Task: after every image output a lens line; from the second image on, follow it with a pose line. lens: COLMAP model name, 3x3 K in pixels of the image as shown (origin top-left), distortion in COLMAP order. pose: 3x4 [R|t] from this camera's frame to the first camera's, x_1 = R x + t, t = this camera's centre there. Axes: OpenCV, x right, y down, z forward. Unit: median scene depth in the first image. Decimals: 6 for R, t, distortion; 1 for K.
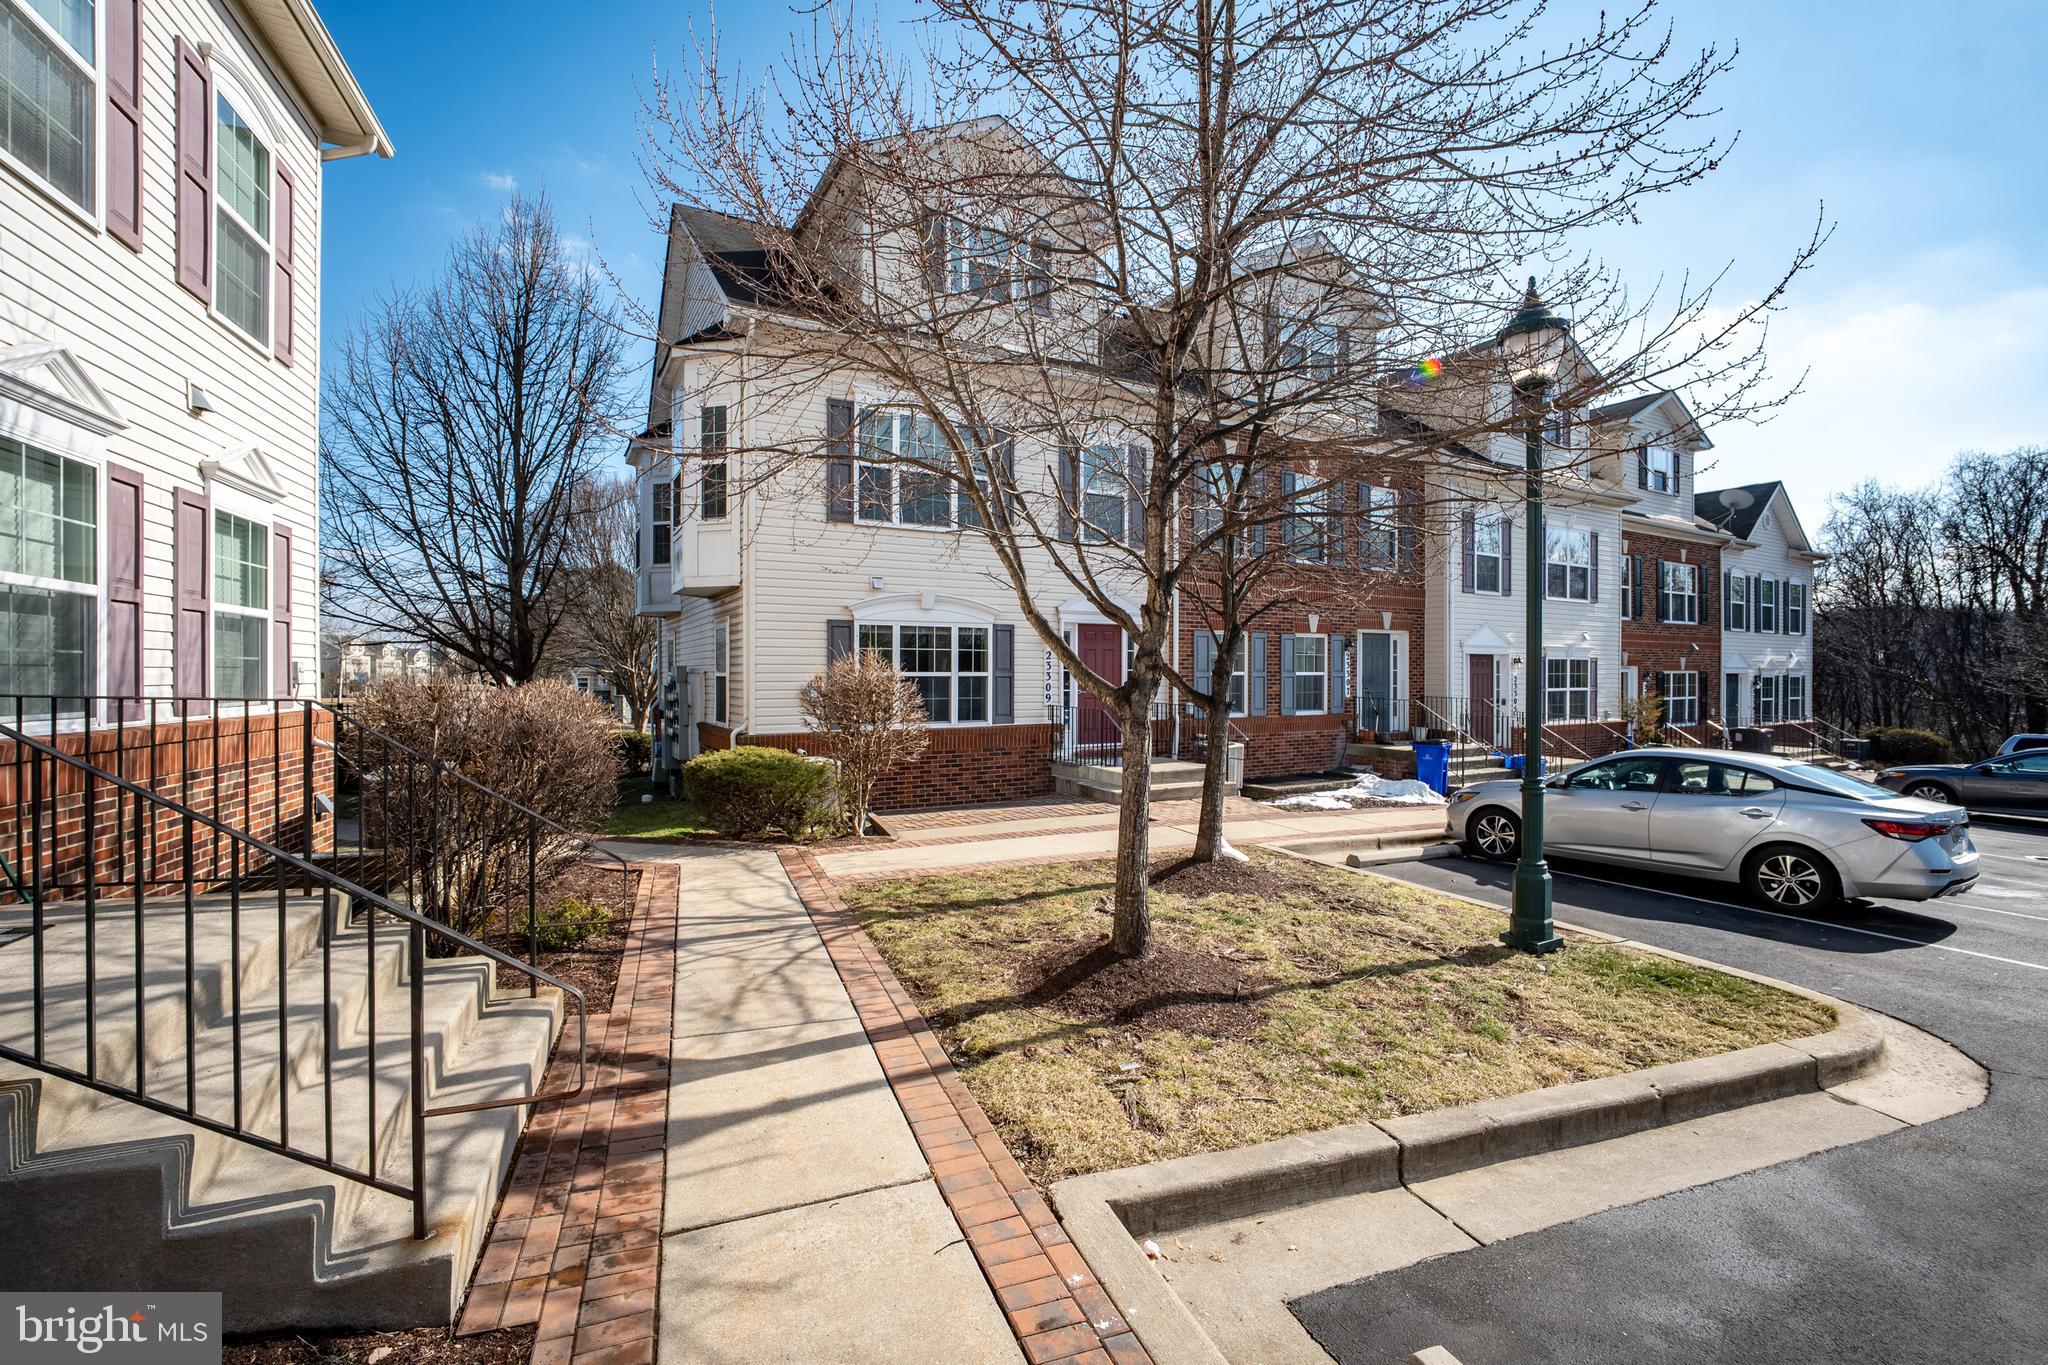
lens RADIAL K [[865.1, 0, 1022.3], [0, 865.1, 668.2], [0, 0, 1]] dist [-0.037535, 0.014650]
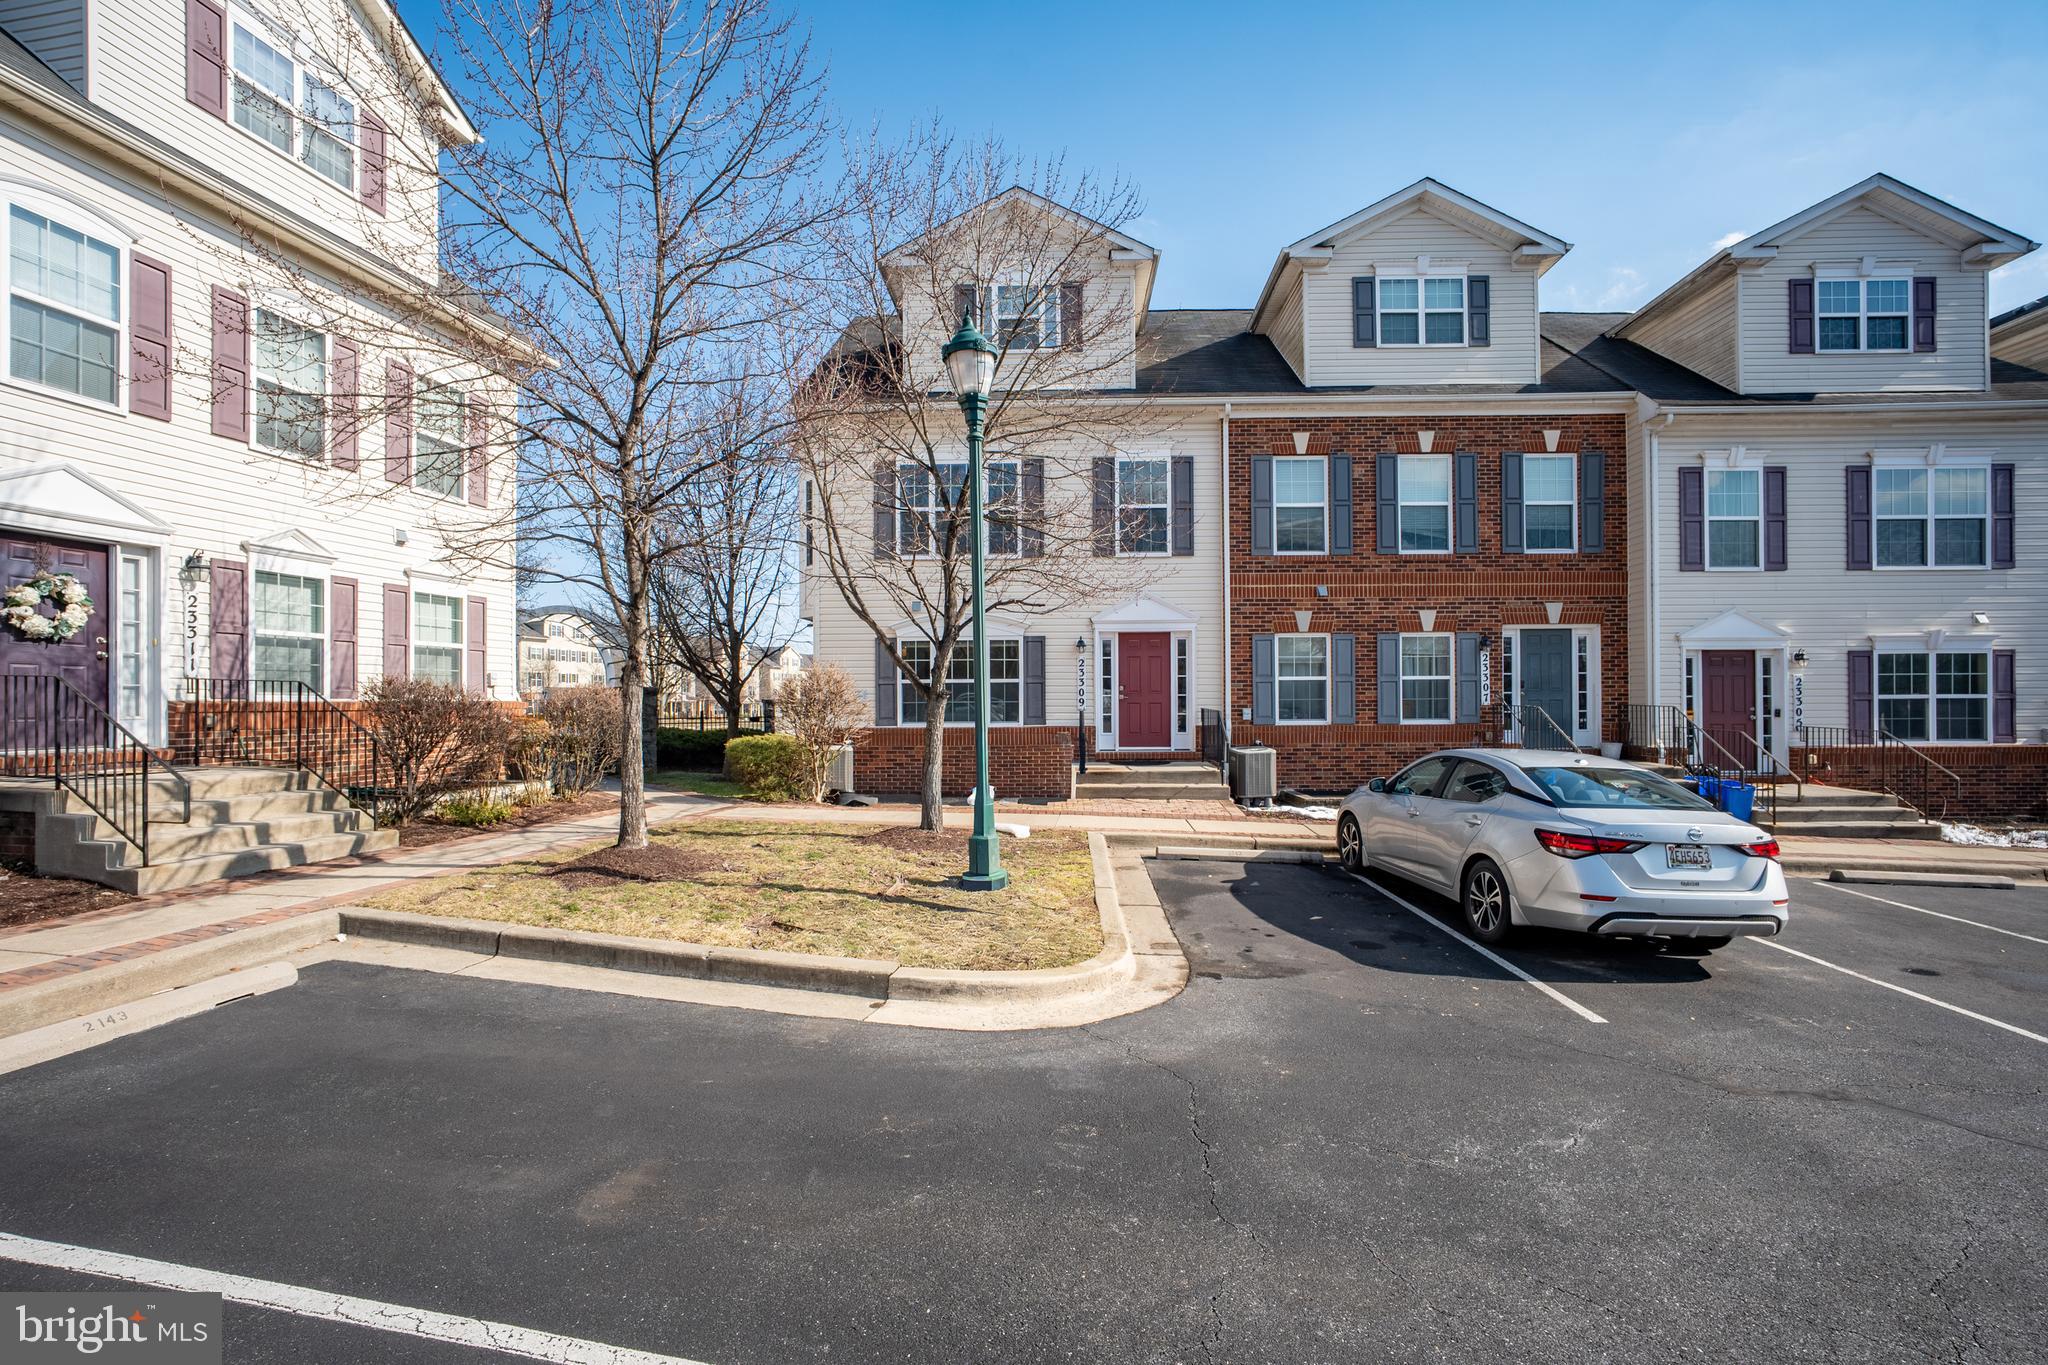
lens RADIAL K [[875.9, 0, 1028.6], [0, 875.9, 688.6], [0, 0, 1]] dist [-0.037980, 0.015716]
pose [[0.853147, -0.011876, -0.521536, 0.561768], [0.008648, 0.999925, -0.008623, 0.027025], [0.521600, 0.002847, 0.853186, 0.025069]]
